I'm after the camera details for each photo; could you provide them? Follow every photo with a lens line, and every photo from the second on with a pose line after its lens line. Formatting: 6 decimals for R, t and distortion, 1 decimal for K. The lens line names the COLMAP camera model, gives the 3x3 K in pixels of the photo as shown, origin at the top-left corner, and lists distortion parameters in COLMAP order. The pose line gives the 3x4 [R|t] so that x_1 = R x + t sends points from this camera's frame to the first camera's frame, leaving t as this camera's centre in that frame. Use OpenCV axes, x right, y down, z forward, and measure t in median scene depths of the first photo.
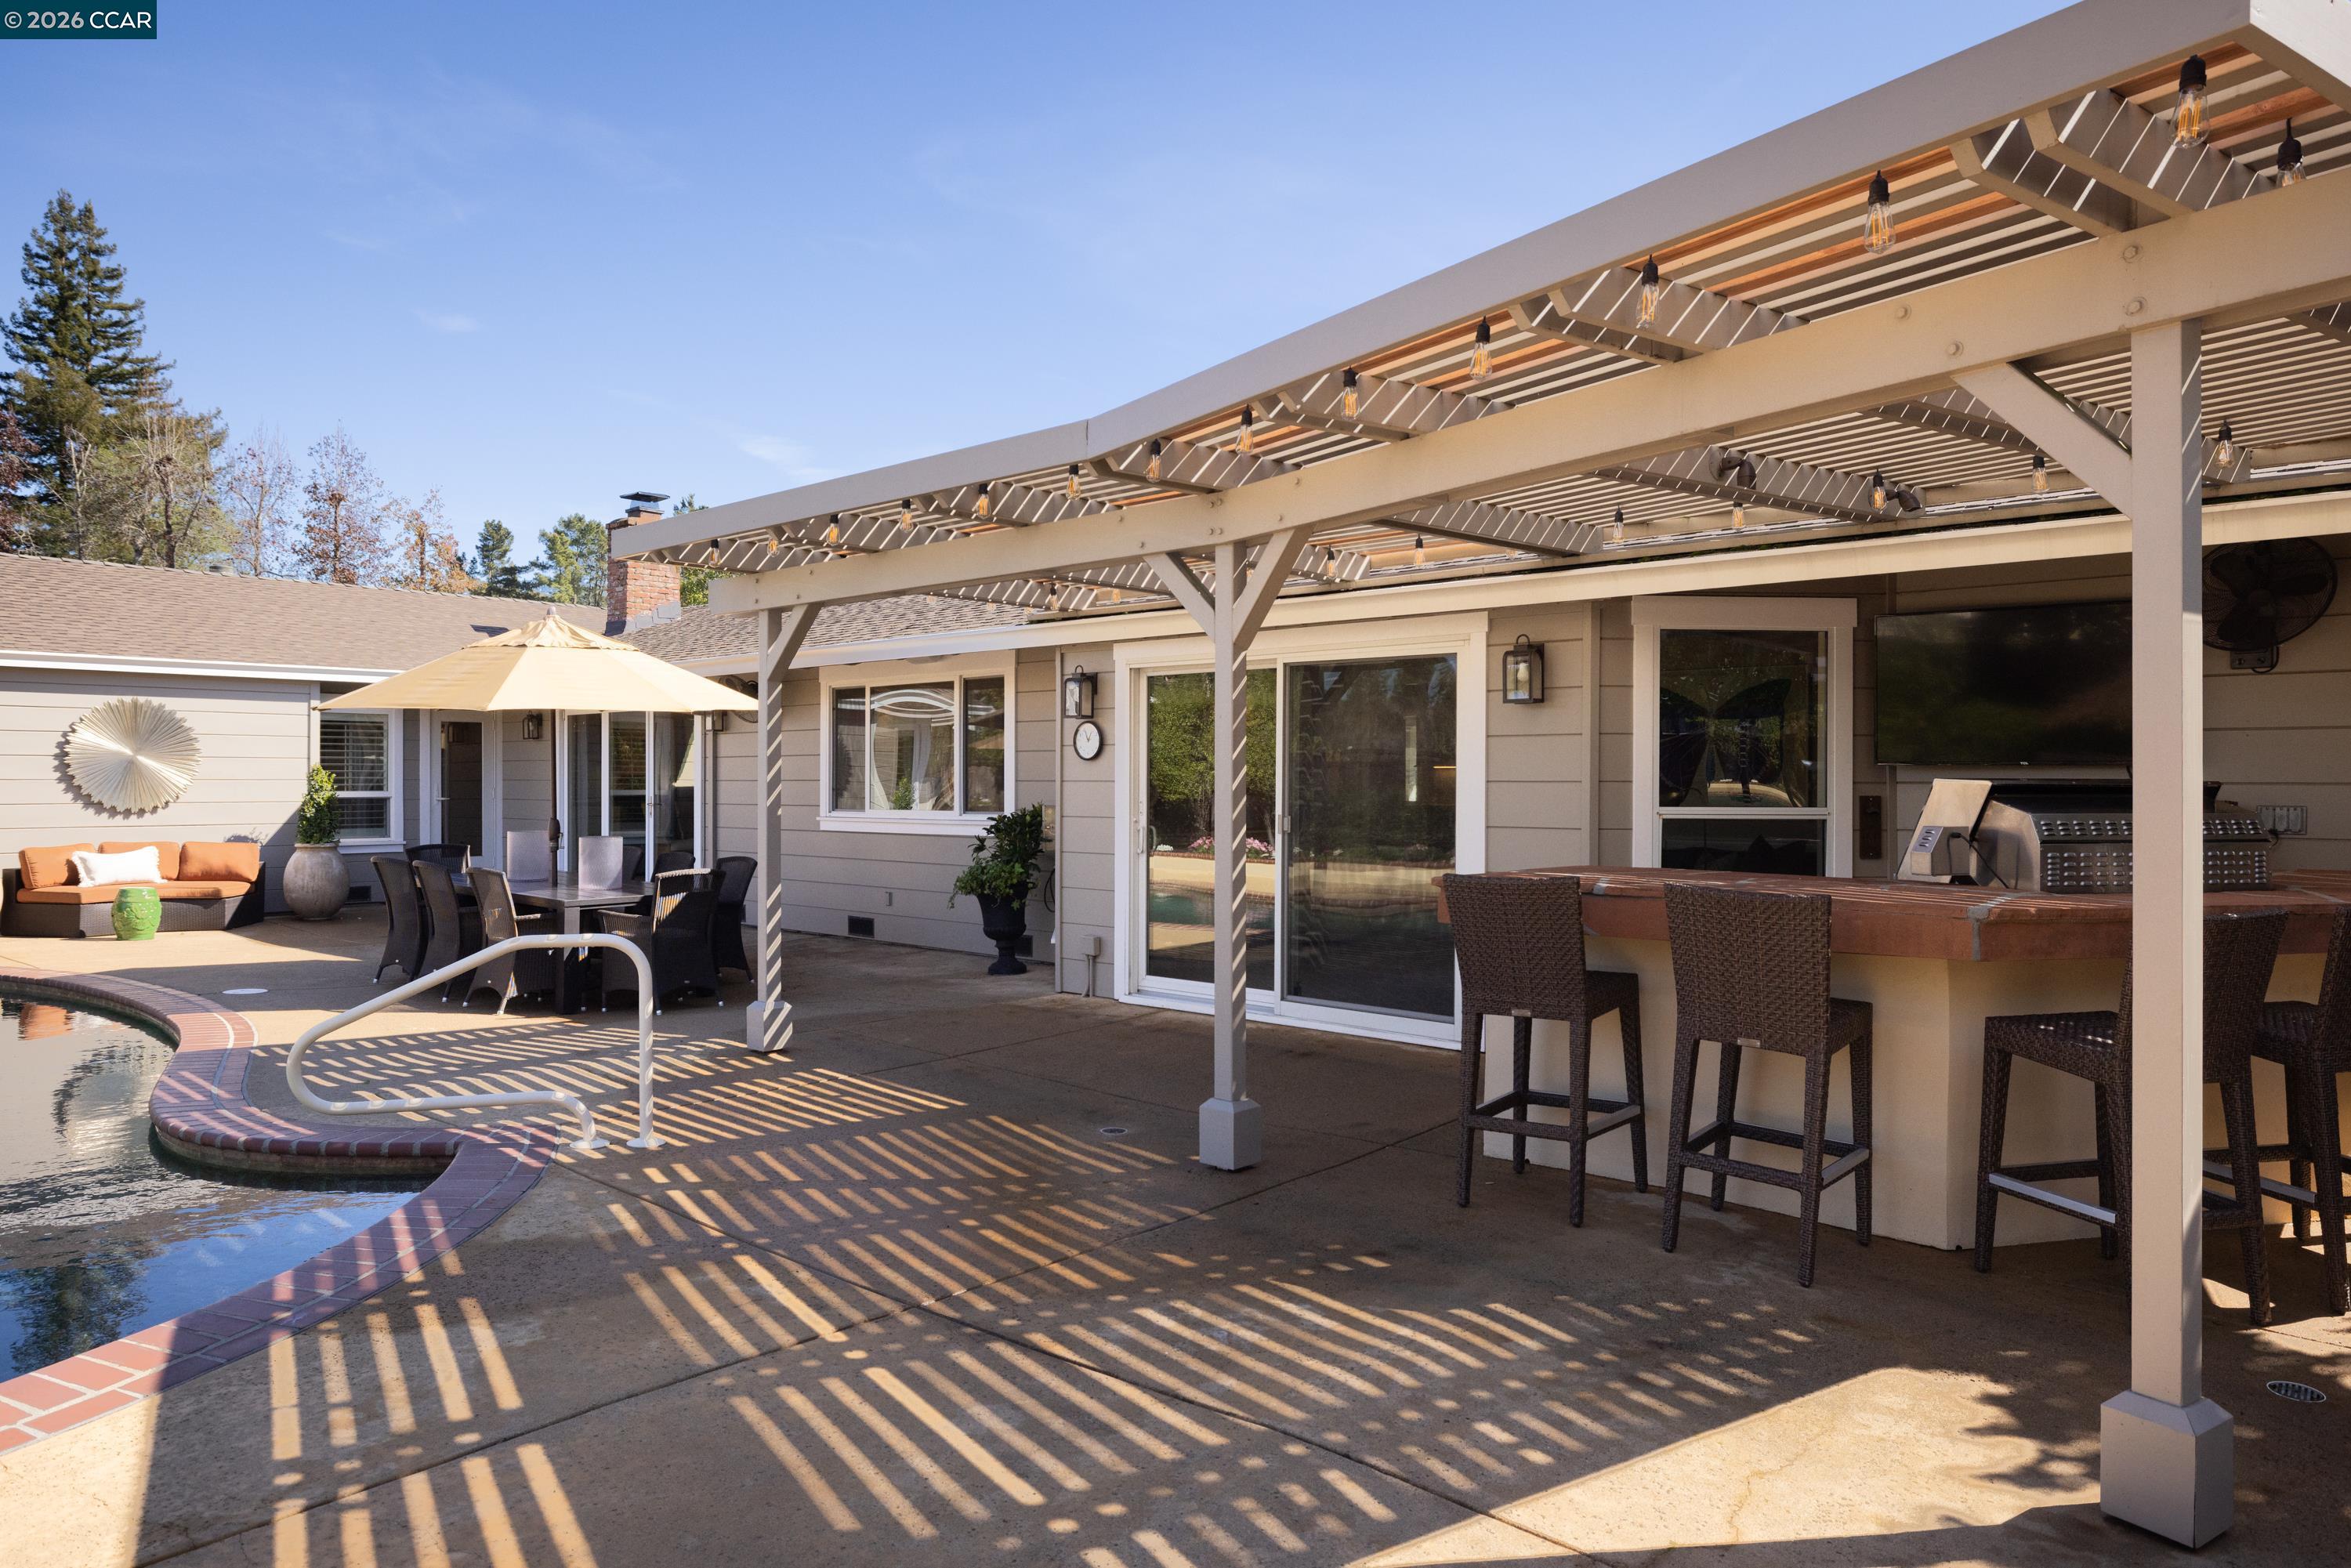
lens RADIAL K [[1428.6, 0, 1167.5], [0, 1428.6, 778.0], [0, 0, 1]] dist [-0.007131, 0.001380]
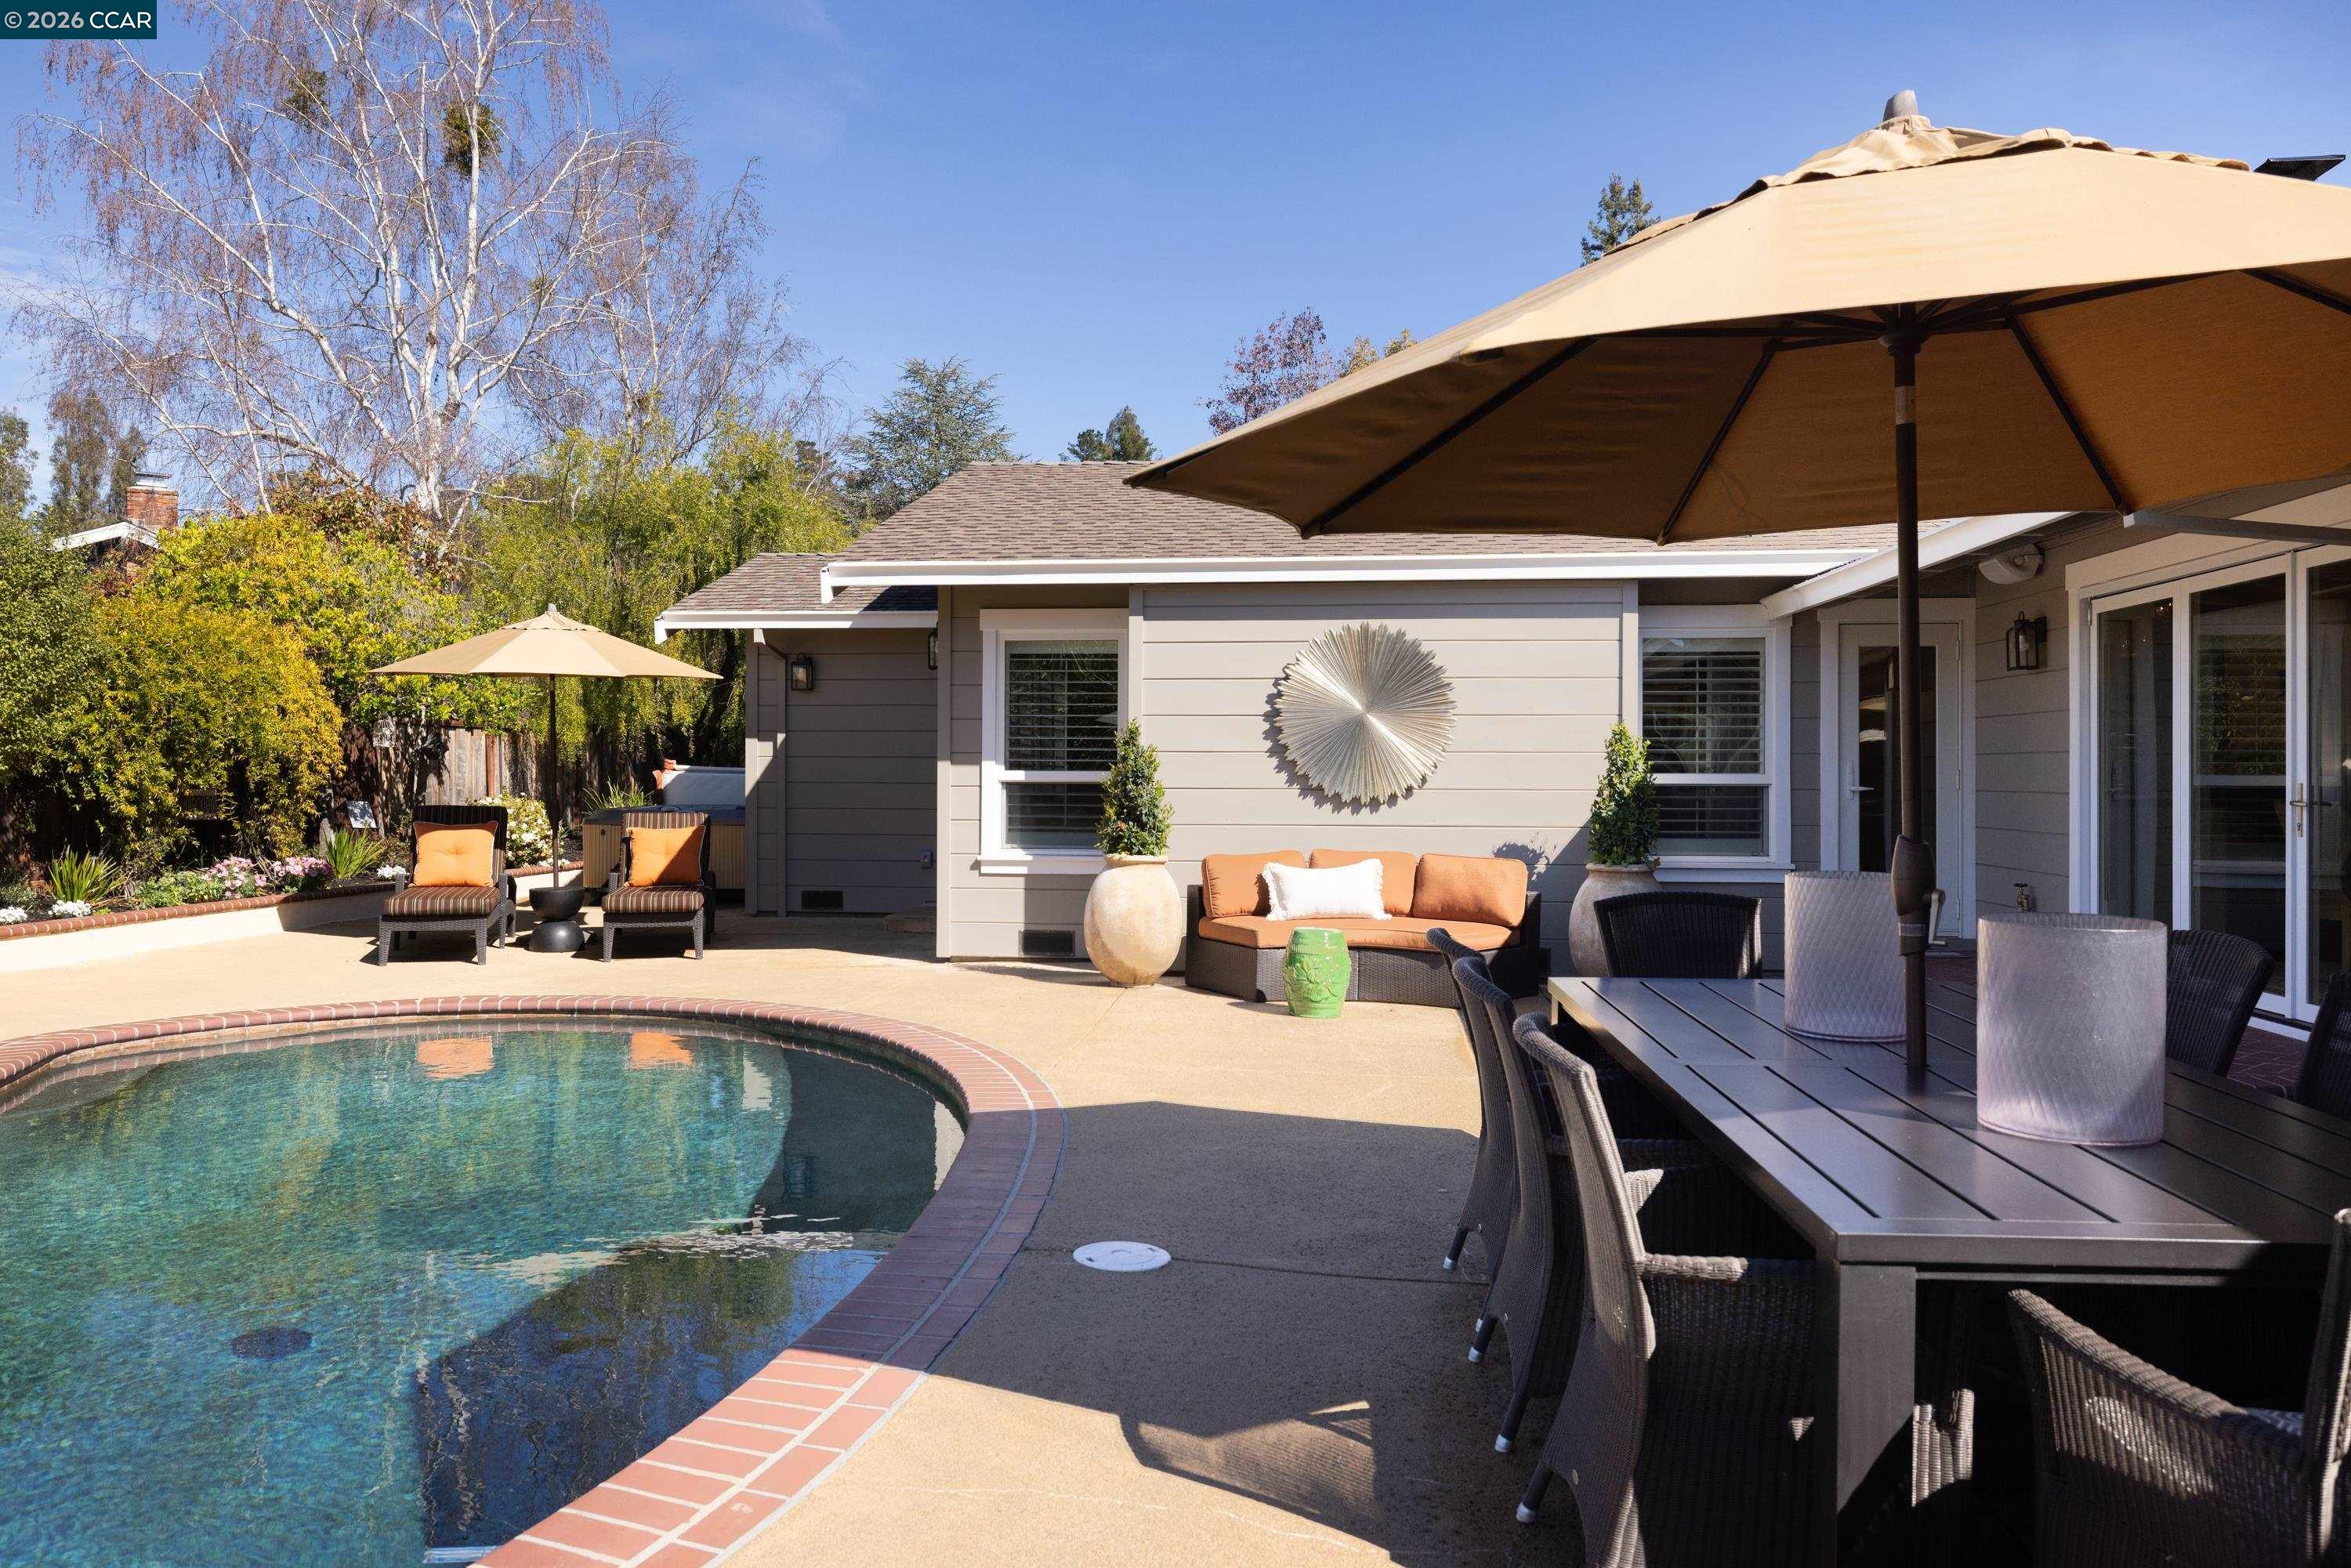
lens RADIAL K [[1671.2, 0, 1166.6], [0, 1671.2, 766.6], [0, 0, 1]] dist [0.010674, 0.004436]
pose [[0.589357, -0.002687, -0.807868, -0.165327], [-0.001573, 0.999989, -0.004474, 0.010361], [0.807871, 0.003908, 0.589346, 0.456909]]
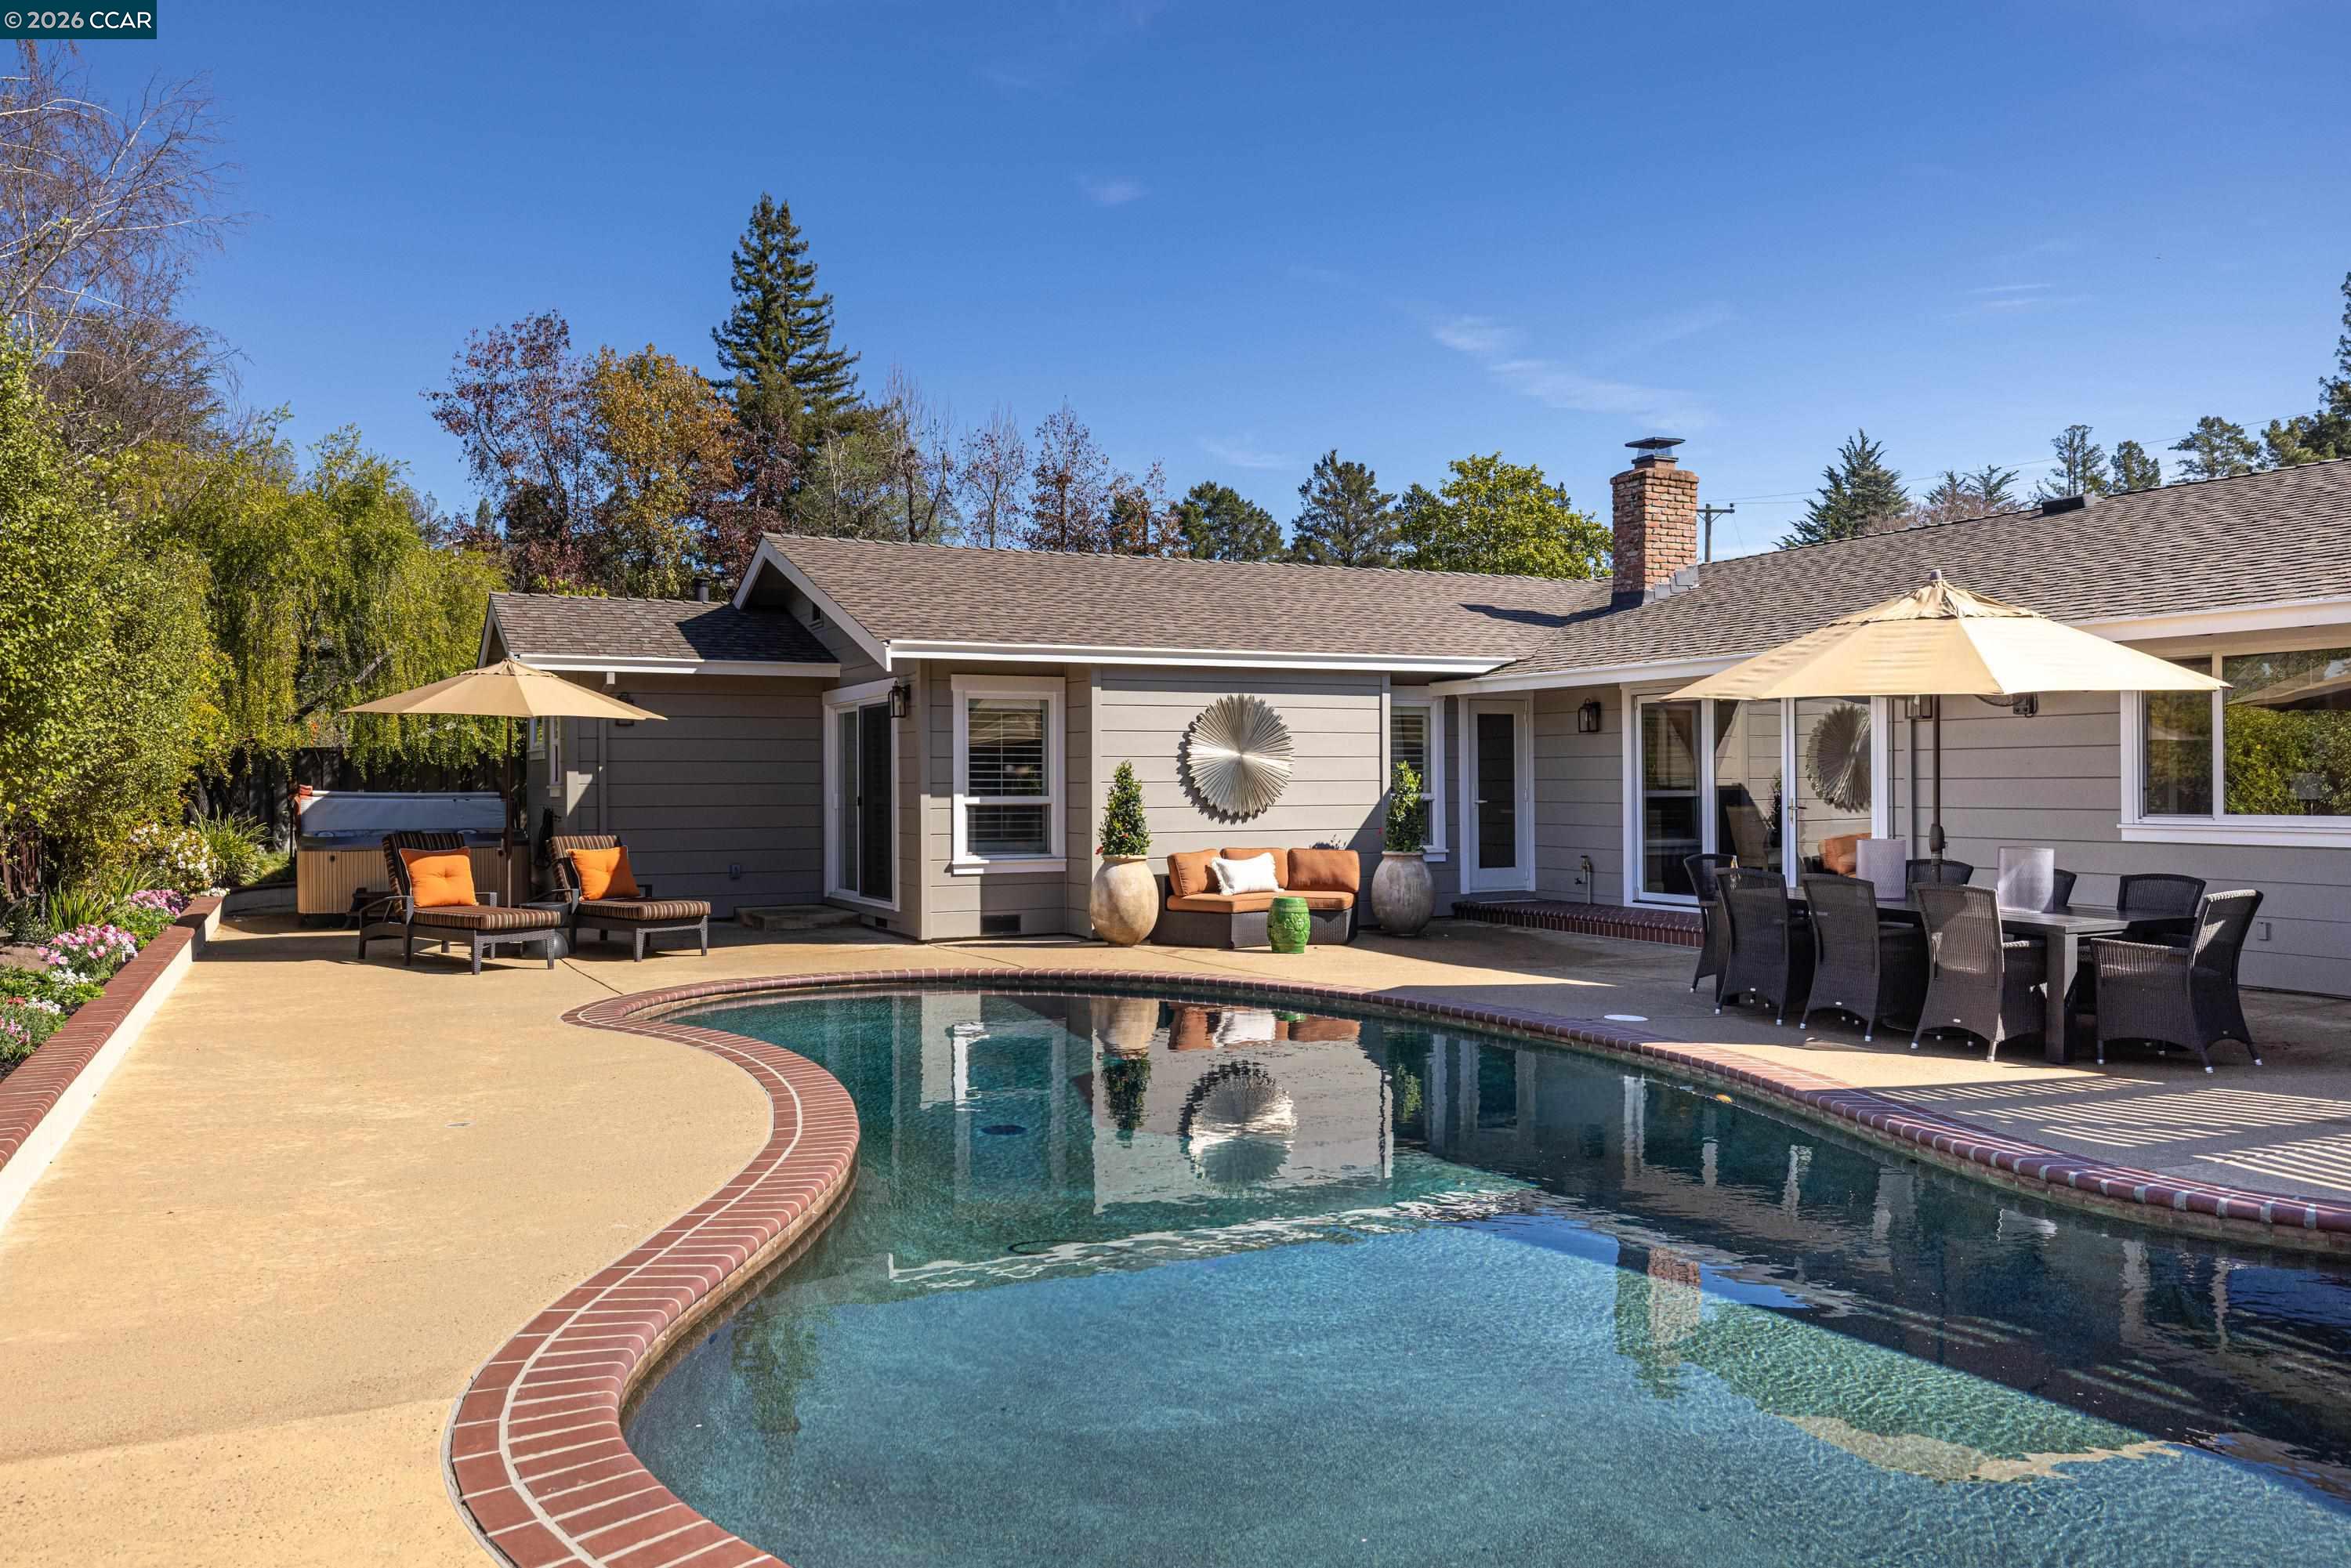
lens RADIAL K [[1723.8, 0, 1171.9], [0, 1723.8, 779.4], [0, 0, 1]] dist [-0.000745, -0.000363]
pose [[0.922380, -0.006358, -0.386232, -0.304305], [0.007324, 0.999973, 0.001028, -0.001715], [0.386215, -0.003777, 0.922401, -0.063987]]
